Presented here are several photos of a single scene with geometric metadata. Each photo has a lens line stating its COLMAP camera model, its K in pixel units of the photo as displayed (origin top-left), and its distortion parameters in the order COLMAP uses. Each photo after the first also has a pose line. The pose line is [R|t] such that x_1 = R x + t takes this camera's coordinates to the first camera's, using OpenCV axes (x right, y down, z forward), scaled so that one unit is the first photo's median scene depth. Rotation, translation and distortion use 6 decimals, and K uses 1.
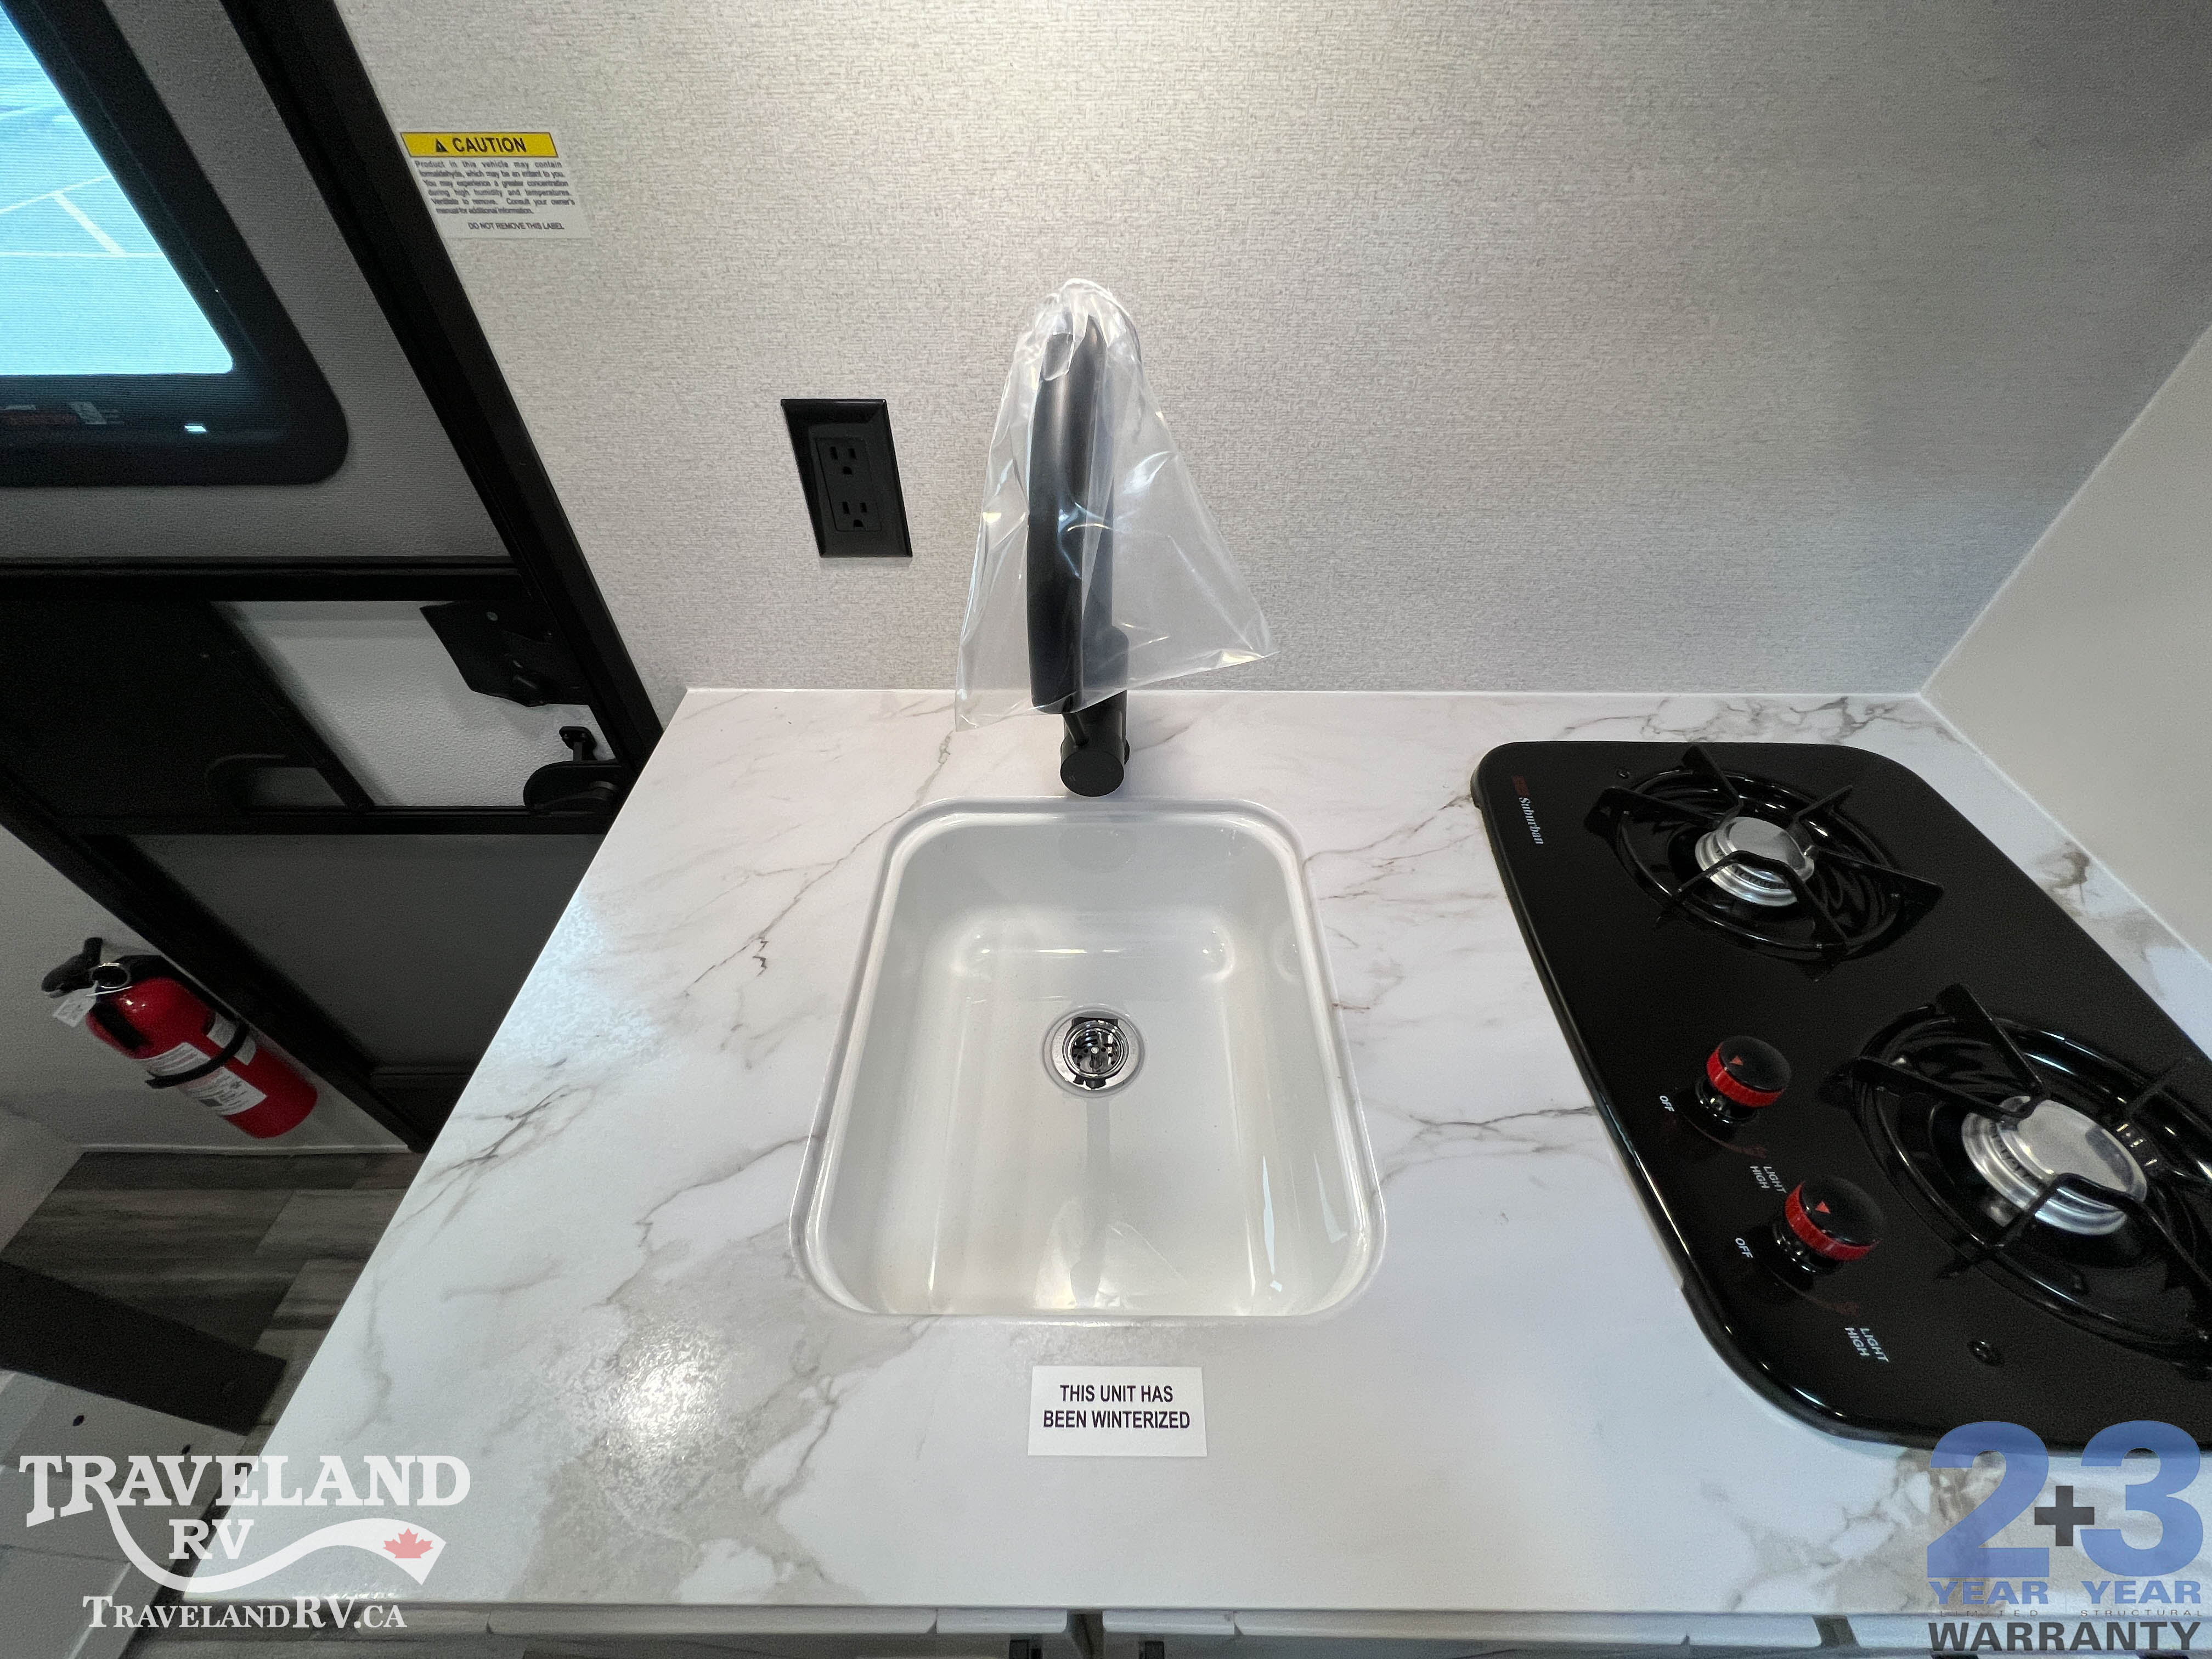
lens RADIAL K [[880.1, 0, 1106.0], [0, 880.1, 823.8], [0, 0, 1]] dist [-0.000920, 0.000523]
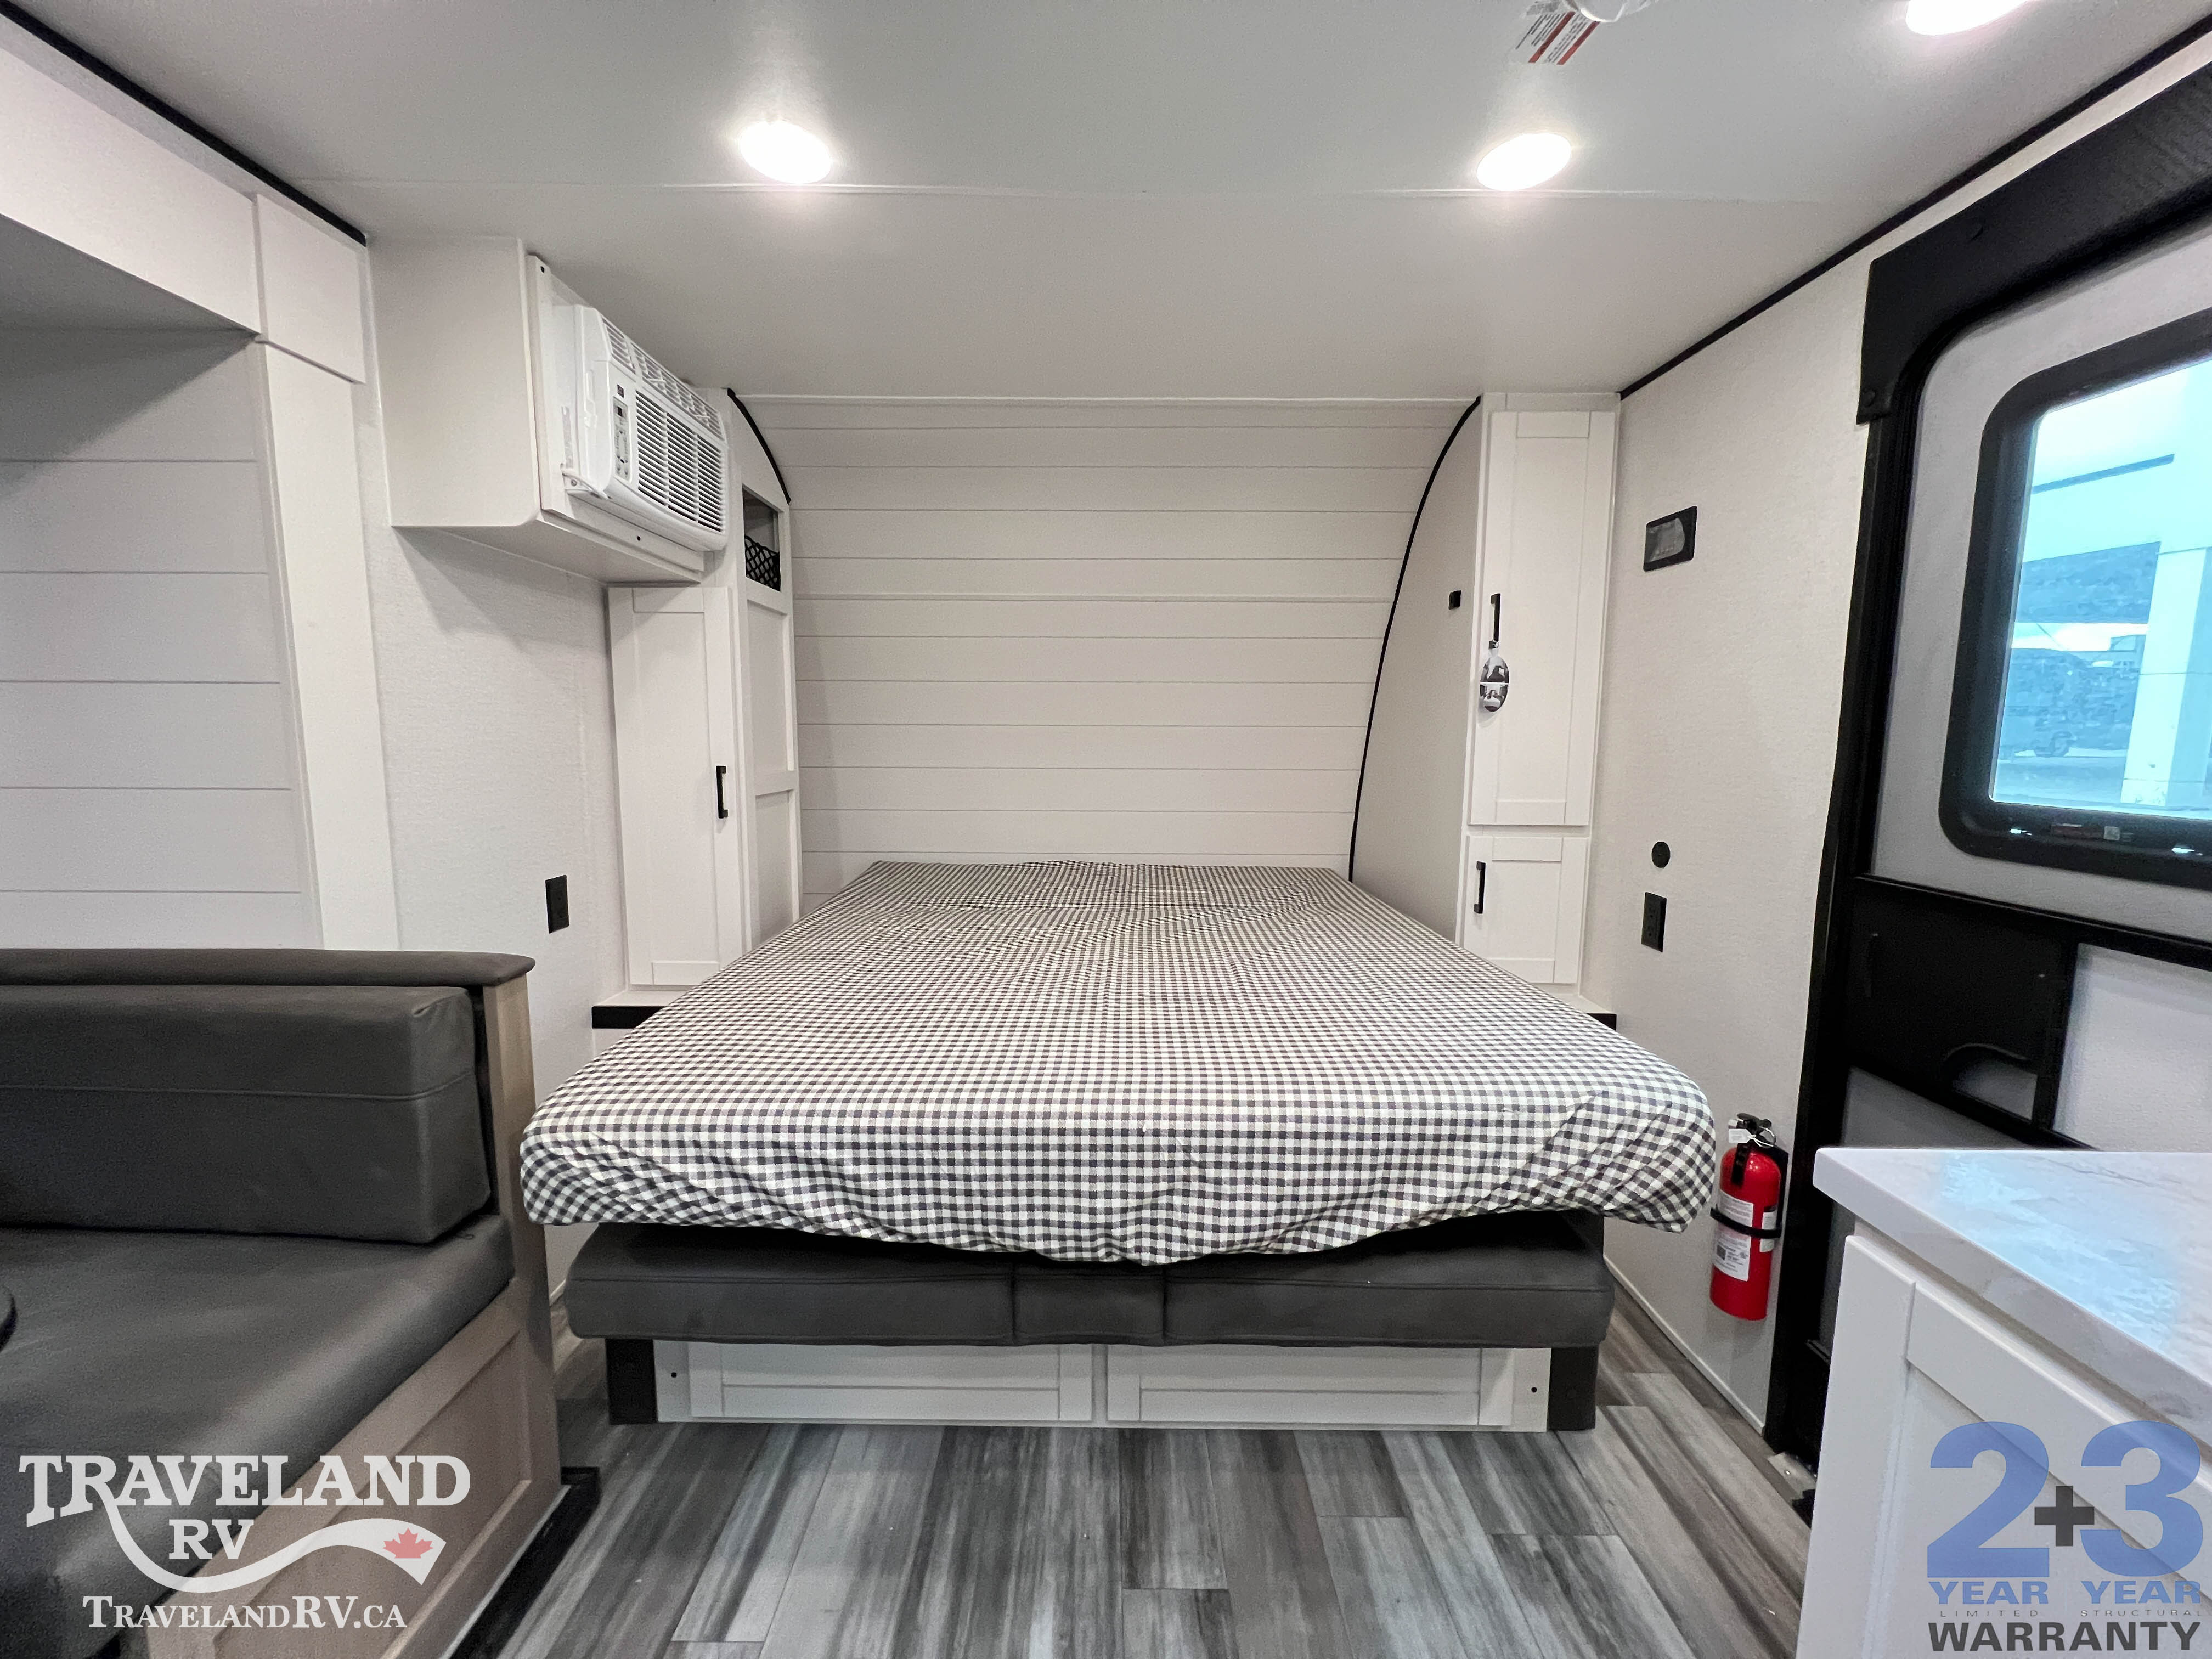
lens RADIAL K [[880.1, 0, 1101.3], [0, 880.1, 825.8], [0, 0, 1]] dist [-0.000920, 0.000523]
pose [[-0.000243, 0.117177, -0.993111, 0.499302], [-0.714608, 0.694685, 0.082141, 0.756937], [0.699525, 0.709705, 0.083567, -0.491246]]
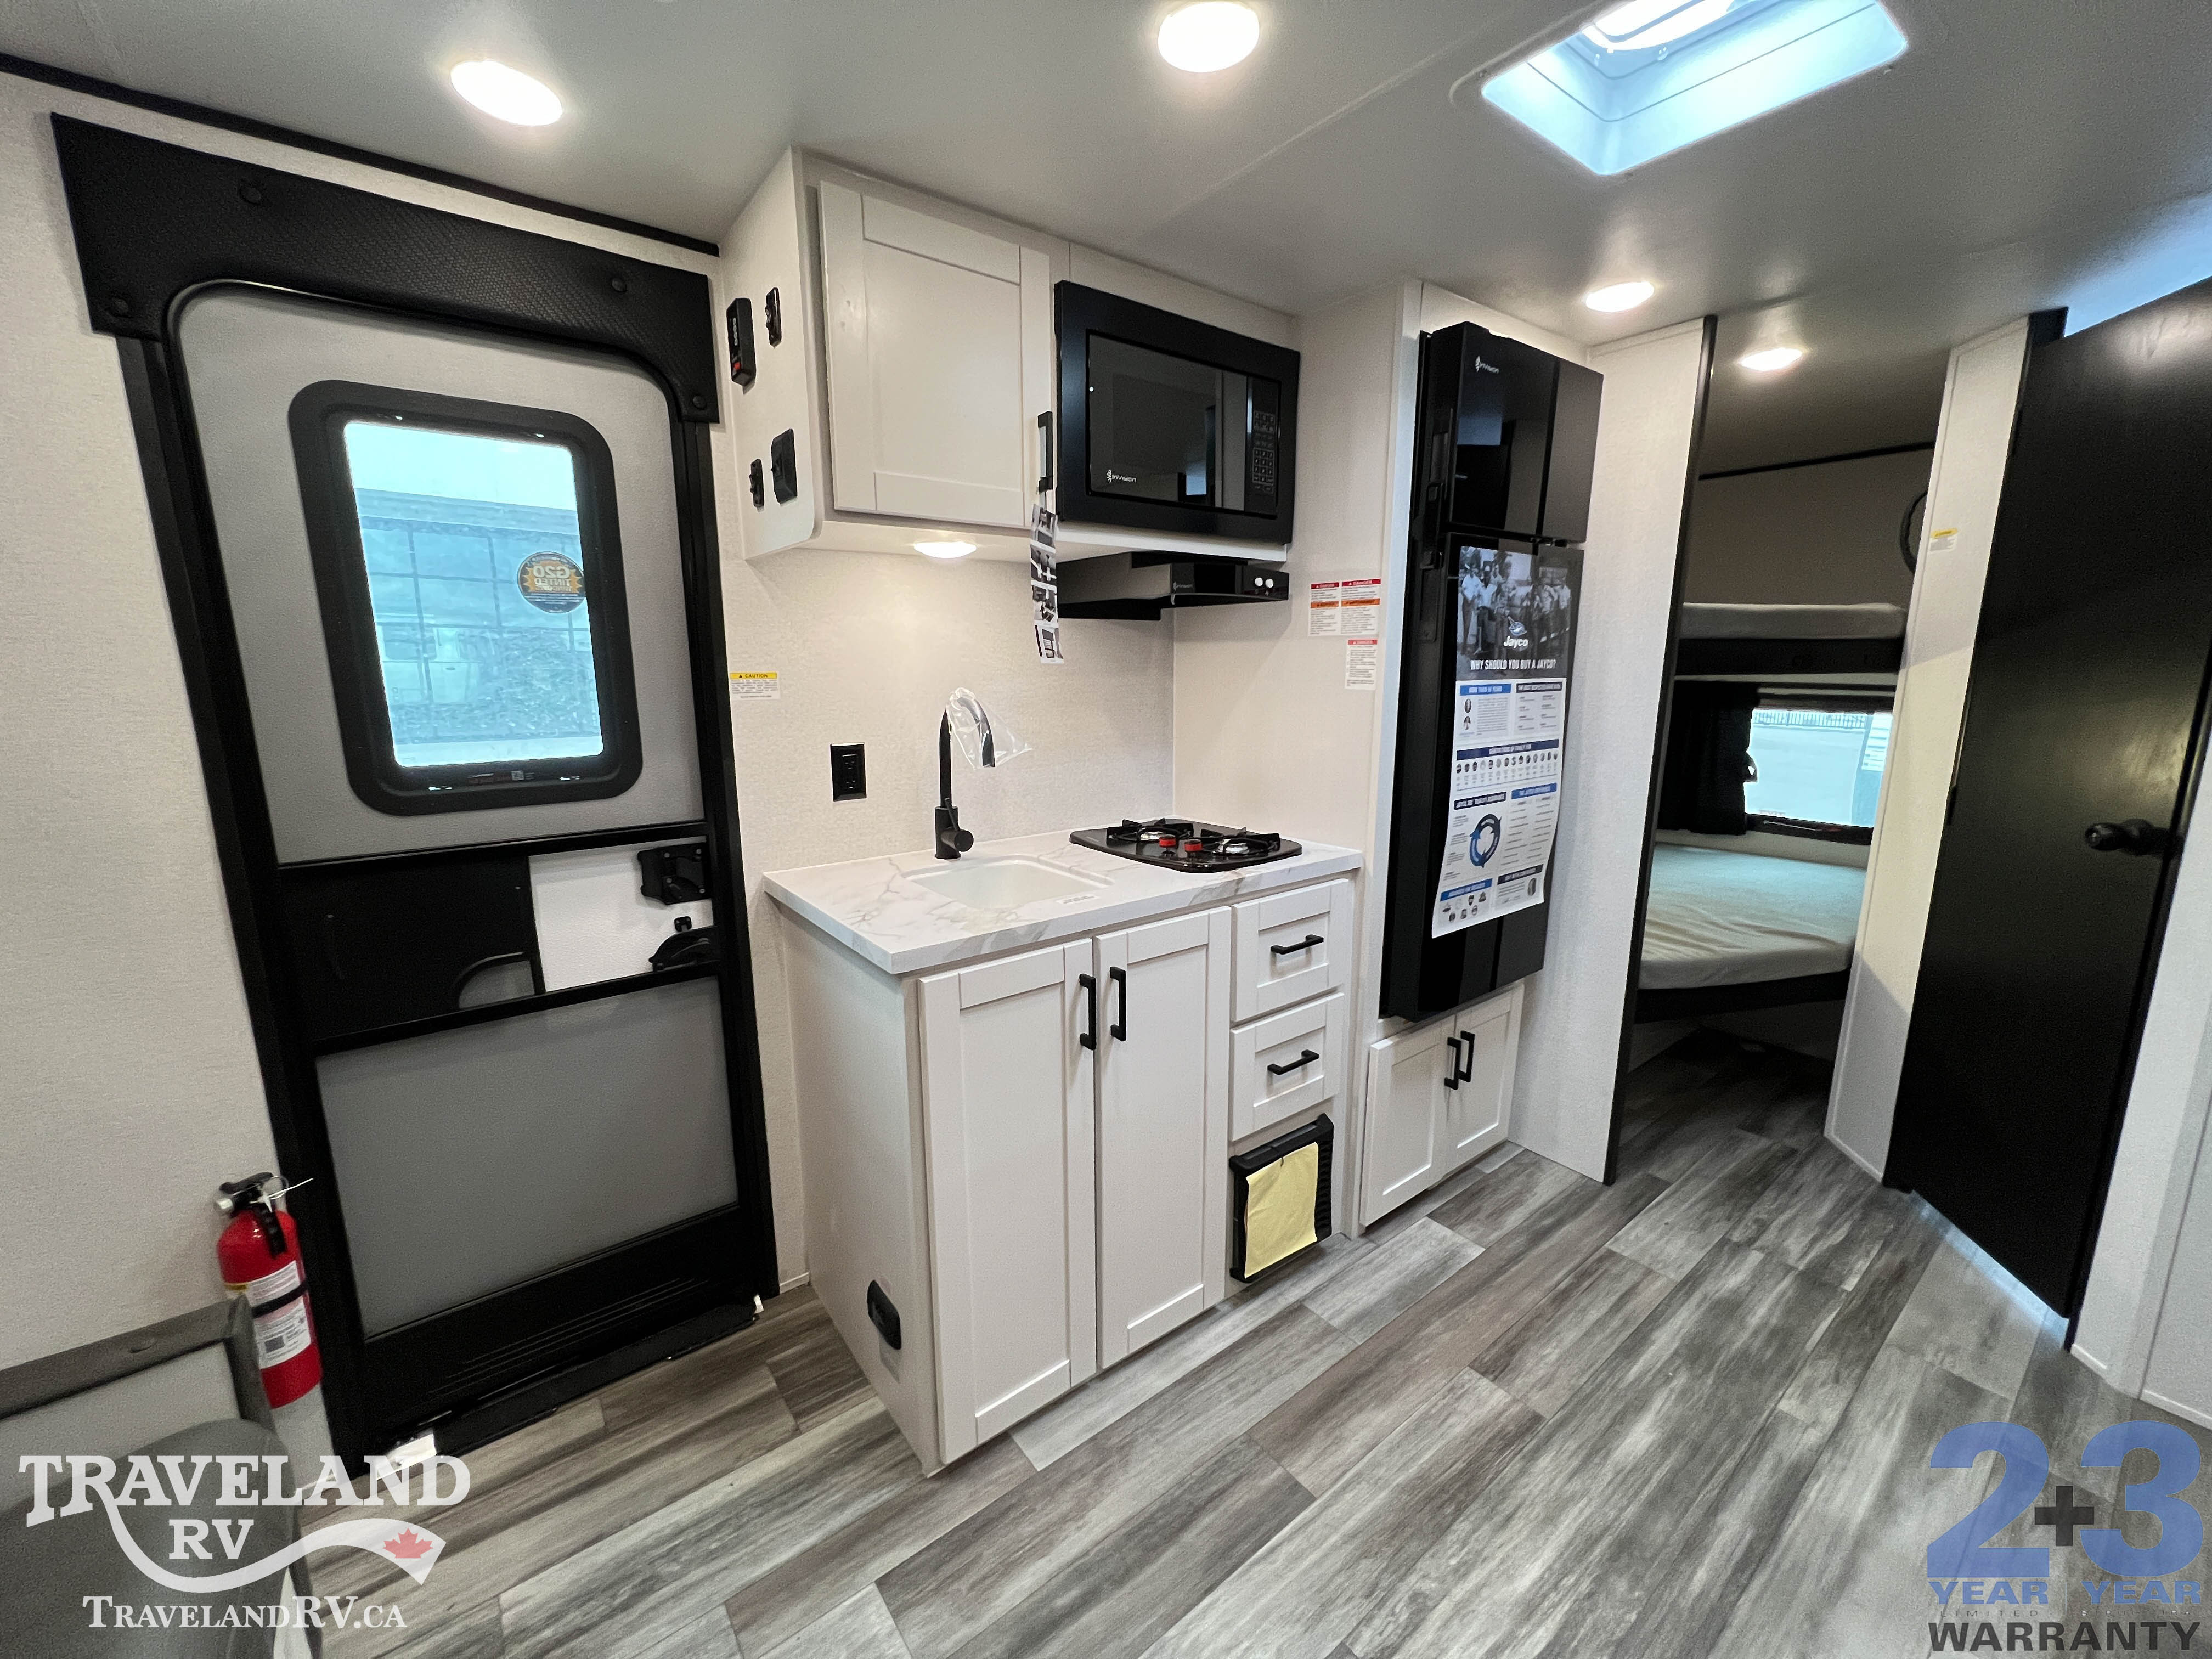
lens RADIAL K [[880.1, 0, 1103.9], [0, 880.1, 827.3], [0, 0, 1]] dist [-0.000920, 0.000523]
pose [[0.792212, -0.115710, 0.599175, -1.335284], [0.434625, 0.796213, -0.420887, 1.282466], [-0.428370, 0.593848, 0.681060, -1.152069]]
